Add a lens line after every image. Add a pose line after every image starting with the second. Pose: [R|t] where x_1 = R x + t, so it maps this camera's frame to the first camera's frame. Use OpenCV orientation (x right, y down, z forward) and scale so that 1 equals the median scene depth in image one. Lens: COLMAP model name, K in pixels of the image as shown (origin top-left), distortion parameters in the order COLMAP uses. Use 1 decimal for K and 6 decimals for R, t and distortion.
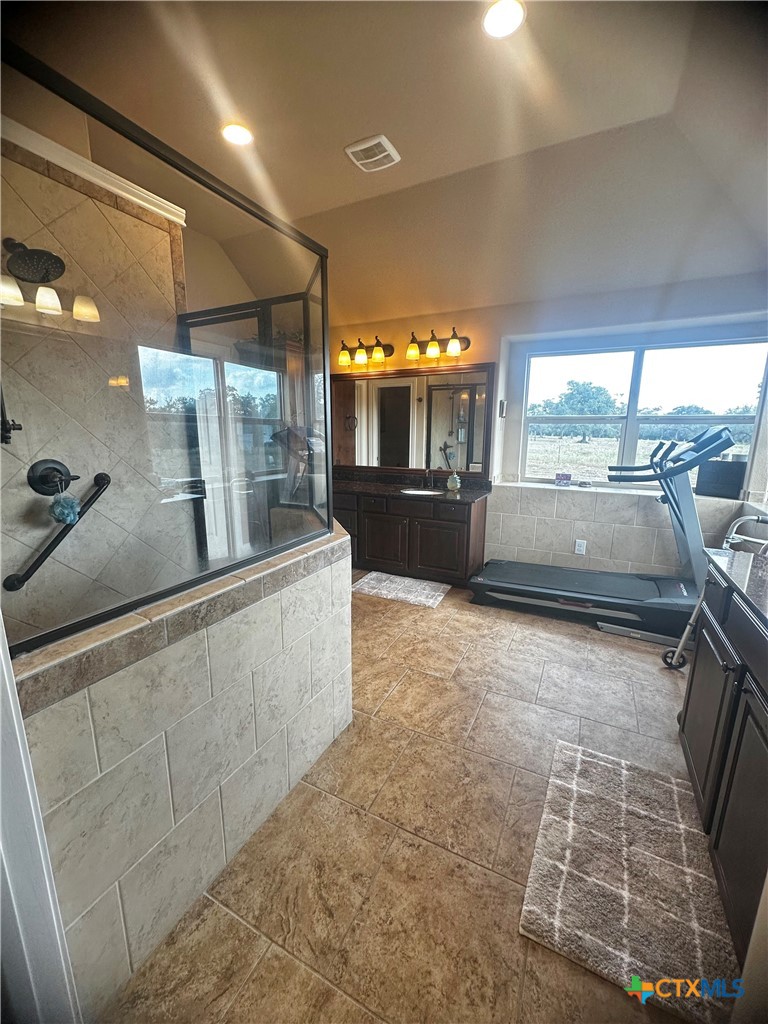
lens RADIAL K [[408.8, 0, 384.1], [0, 408.8, 513.5], [0, 0, 1]] dist [0.000288, 0.000067]
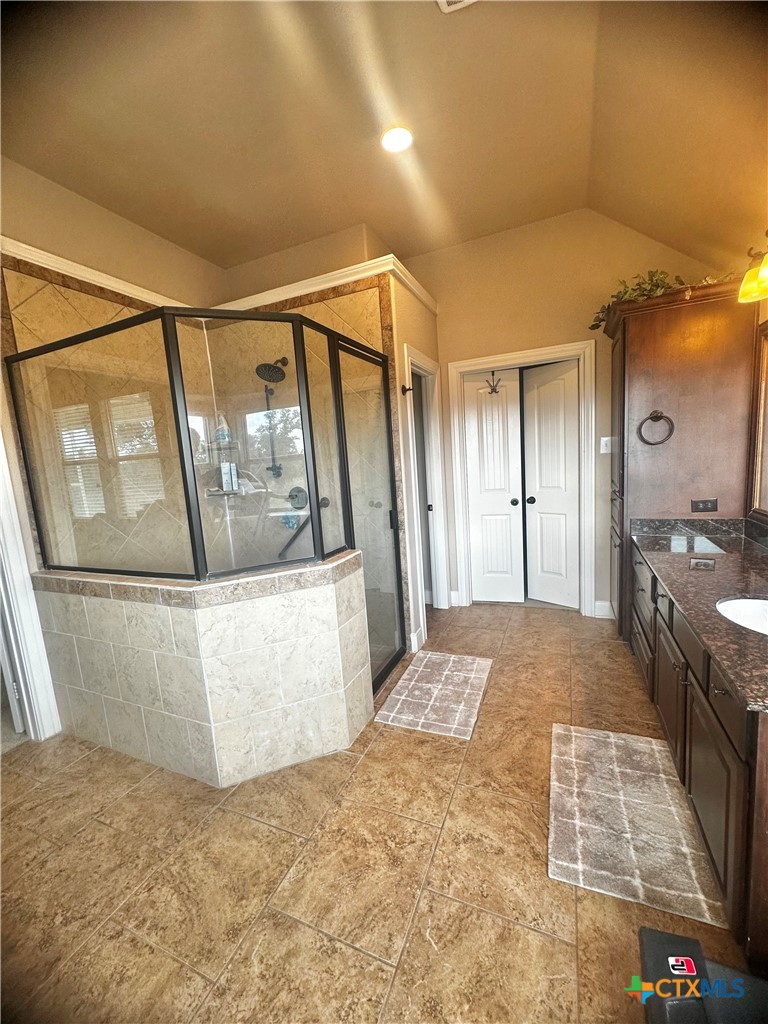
lens RADIAL K [[408.8, 0, 384.6], [0, 408.8, 513.7], [0, 0, 1]] dist [0.000288, 0.000067]
pose [[0.057270, 0.124748, -0.990534, 0.654465], [-0.131976, 0.984401, 0.116345, -0.217822], [0.989597, 0.124064, 0.072840, 1.032708]]
